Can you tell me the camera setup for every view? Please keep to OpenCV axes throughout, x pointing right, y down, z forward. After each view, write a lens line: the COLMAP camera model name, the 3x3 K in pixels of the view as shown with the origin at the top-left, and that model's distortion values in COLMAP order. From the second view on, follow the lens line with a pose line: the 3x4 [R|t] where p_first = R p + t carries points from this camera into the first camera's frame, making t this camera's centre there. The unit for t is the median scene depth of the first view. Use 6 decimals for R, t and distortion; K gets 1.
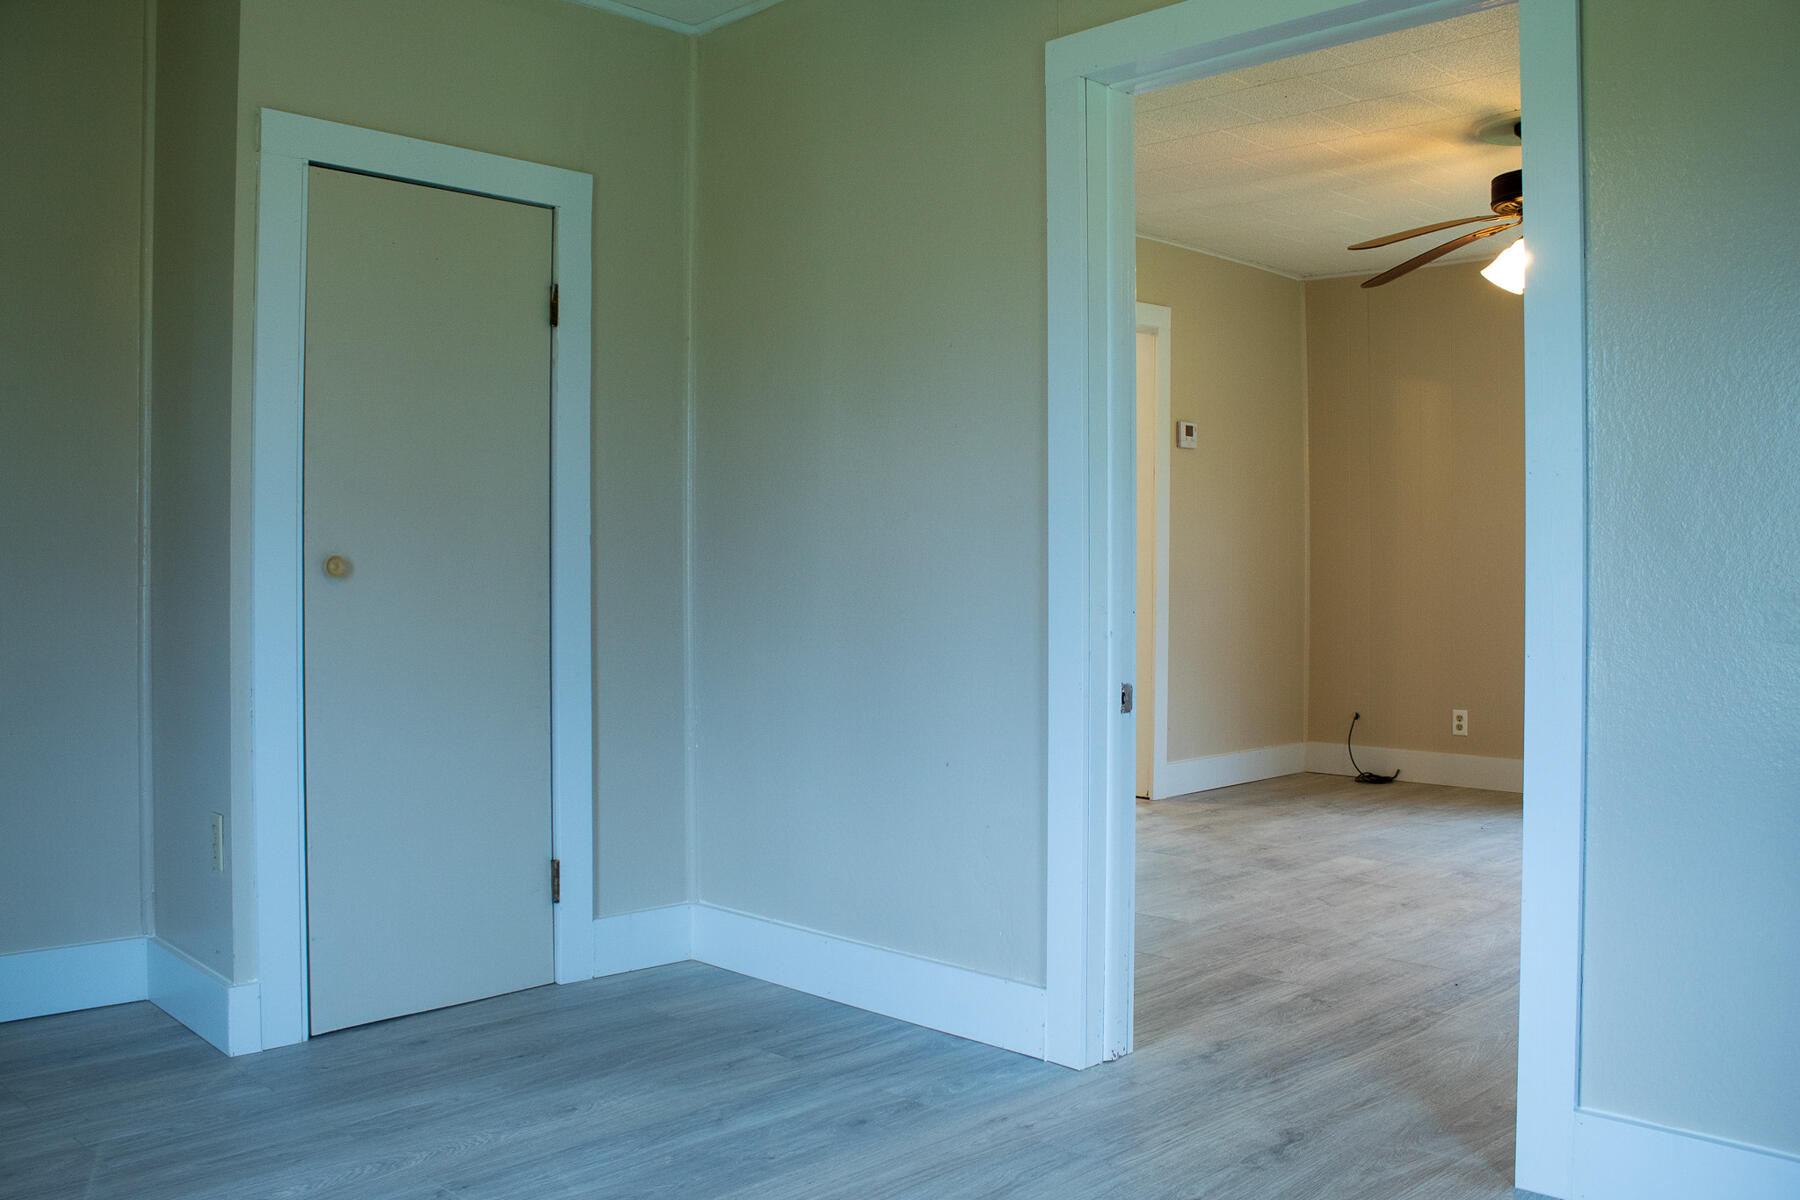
lens RADIAL K [[1564.0, 0, 903.7], [0, 1564.0, 593.2], [0, 0, 1]] dist [-0.149238, 0.009583]
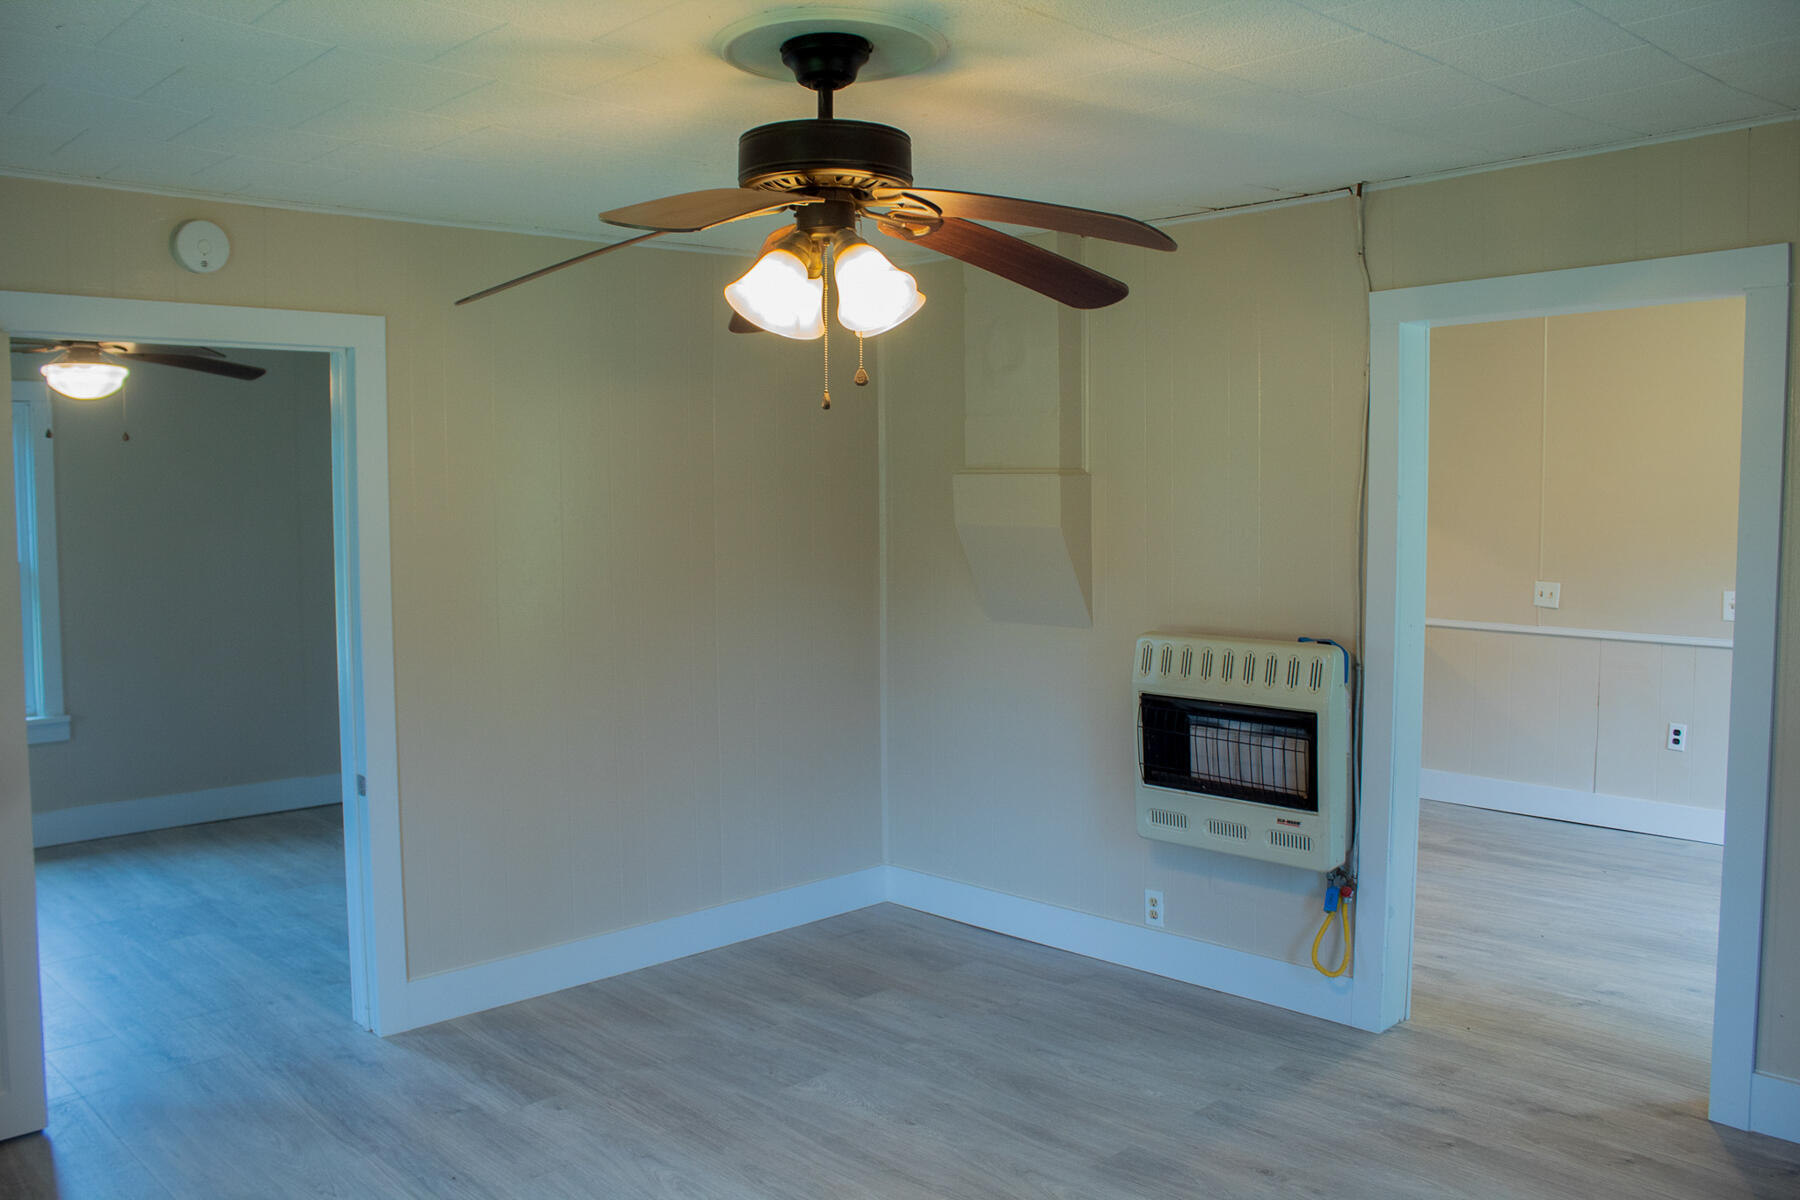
lens RADIAL K [[1478.8, 0, 900.0], [0, 1478.8, 600.0], [0, 0, 1]] dist [-0.148795, 0.119096]
pose [[-0.018492, 0.073296, -0.997139, 0.713551], [-0.006401, 0.997280, 0.073425, -0.100438], [0.999809, 0.007741, -0.017973, 0.750158]]
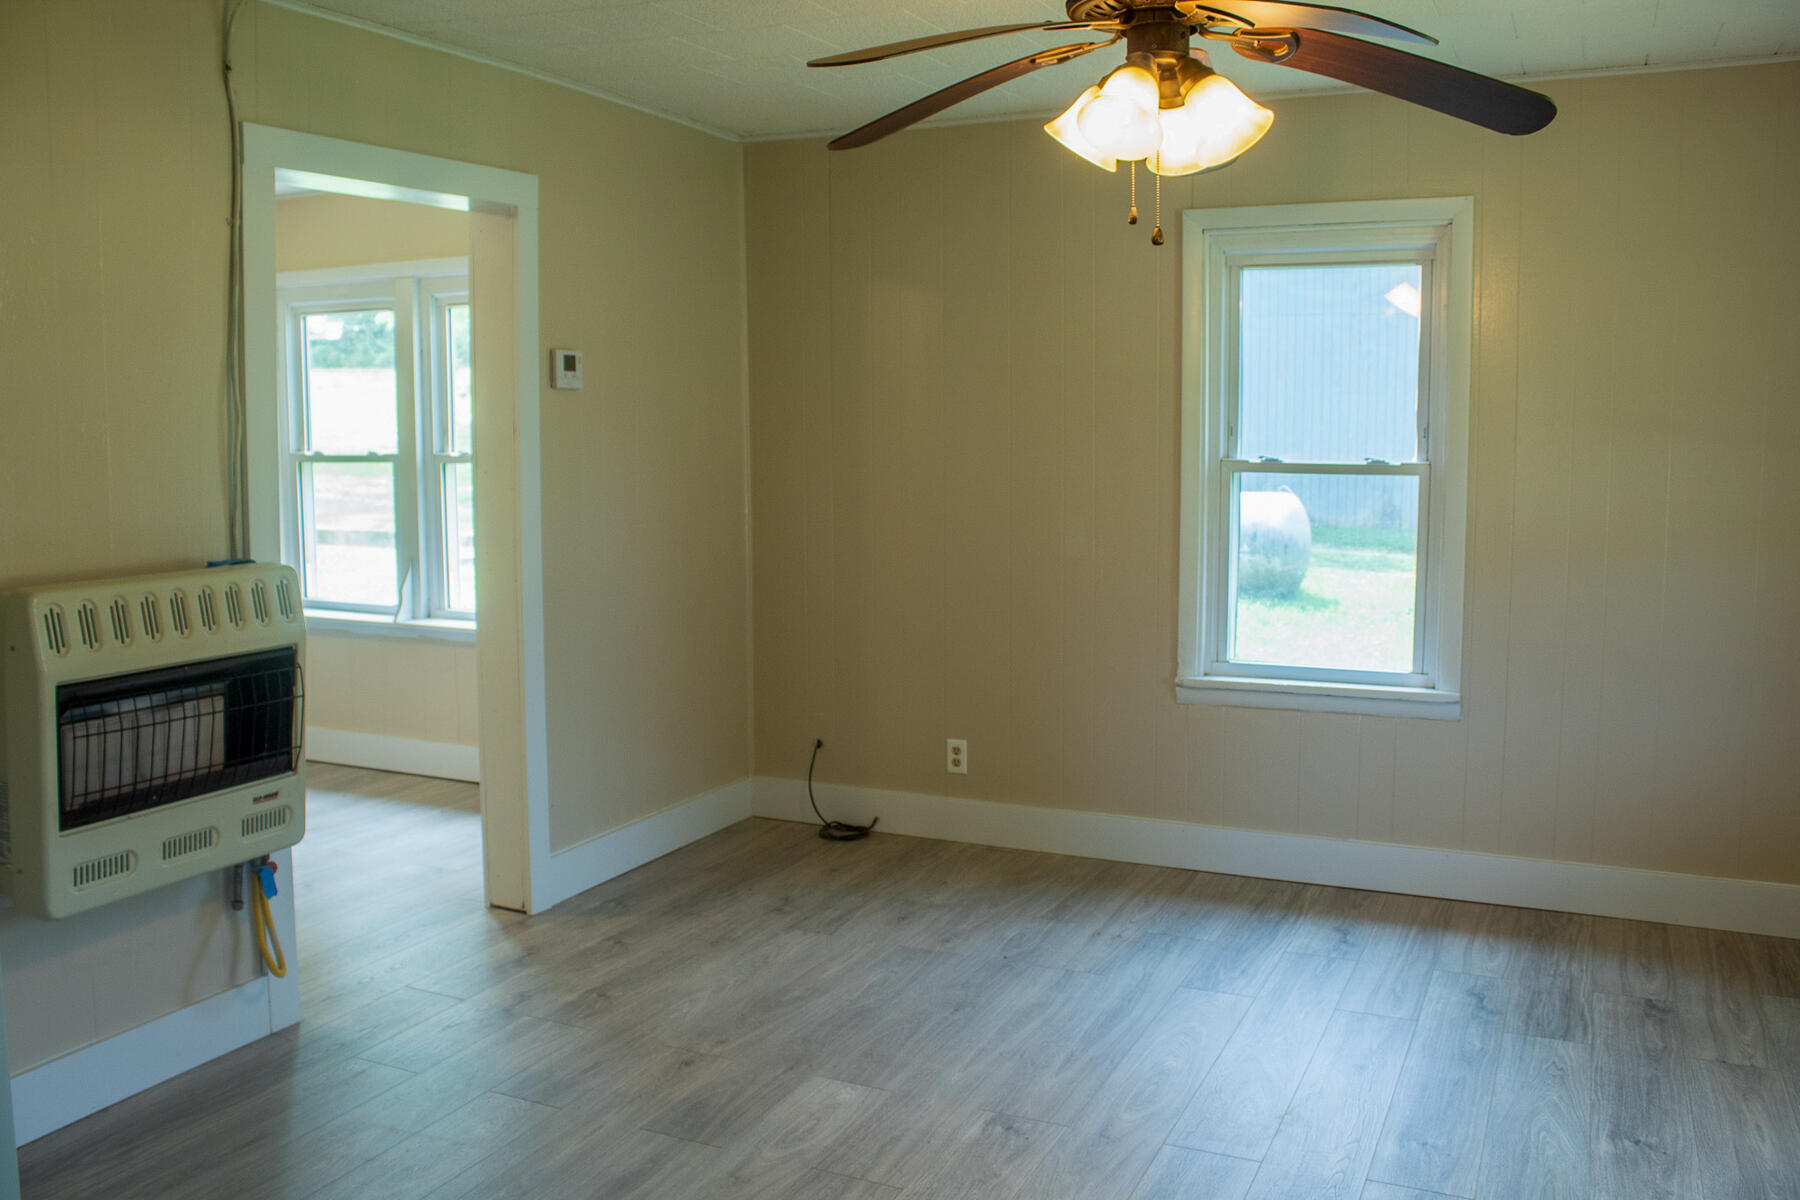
lens RADIAL K [[1503.1, 0, 890.3], [0, 1503.1, 598.8], [0, 0, 1]] dist [-0.156217, 0.132685]
pose [[0.942605, -0.041404, 0.331332, 0.105605], [0.009270, 0.995145, 0.097983, -0.070250], [-0.333780, -0.089288, 0.938413, 0.373226]]
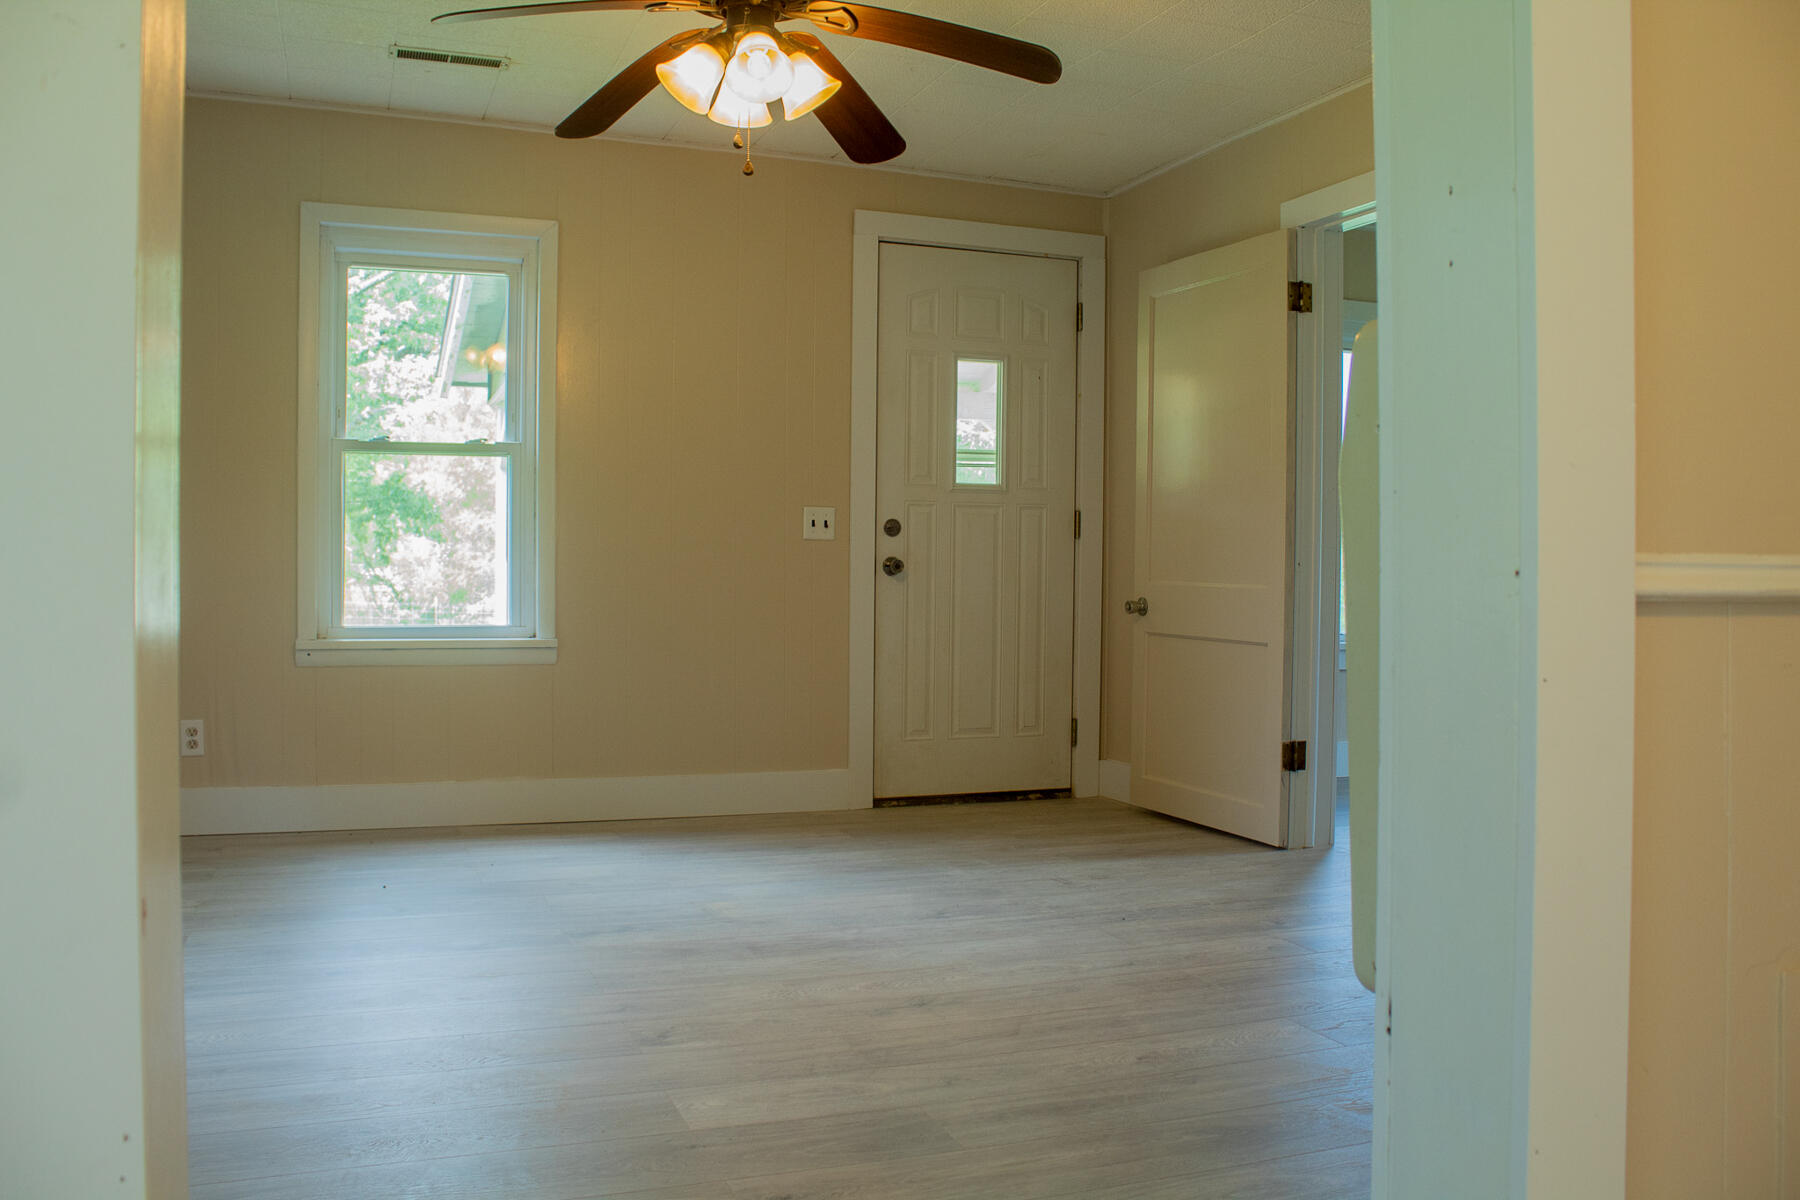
lens RADIAL K [[1483.5, 0, 900.0], [0, 1483.5, 600.0], [0, 0, 1]] dist [-0.152331, 0.124450]
pose [[-0.910752, -0.023267, 0.412299, 0.052726], [-0.009065, 0.999297, 0.036369, 0.000748], [-0.412855, 0.029386, -0.910322, 1.151654]]
